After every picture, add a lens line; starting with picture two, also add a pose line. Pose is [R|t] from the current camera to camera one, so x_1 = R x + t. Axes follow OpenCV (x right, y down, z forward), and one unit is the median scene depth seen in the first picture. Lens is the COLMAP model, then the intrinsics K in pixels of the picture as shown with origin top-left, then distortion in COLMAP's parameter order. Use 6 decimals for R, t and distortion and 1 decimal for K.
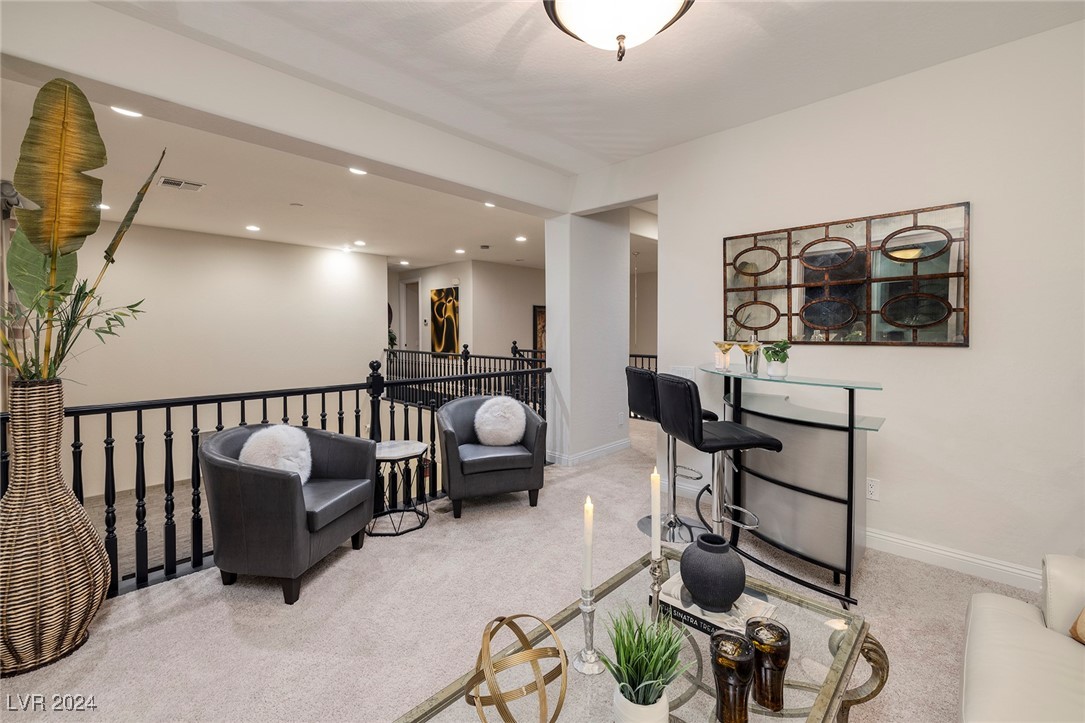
lens RADIAL K [[456.6, 0, 525.4], [0, 456.6, 334.2], [0, 0, 1]] dist [0.001686, -0.000197]
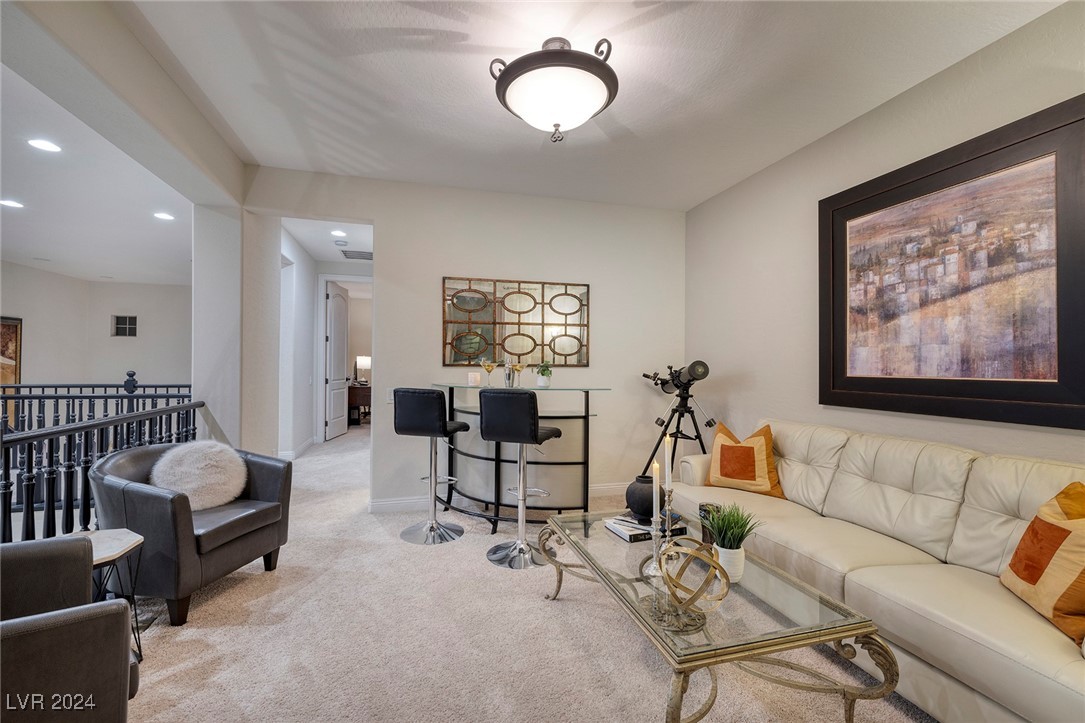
lens RADIAL K [[456.6, 0, 536.7], [0, 456.6, 362.6], [0, 0, 1]] dist [0.001686, -0.000197]
pose [[0.507574, 0.011582, 0.861530, -0.574785], [-0.003632, 0.999930, -0.011303, 0.028160], [-0.861600, 0.002608, 0.507581, 0.253828]]
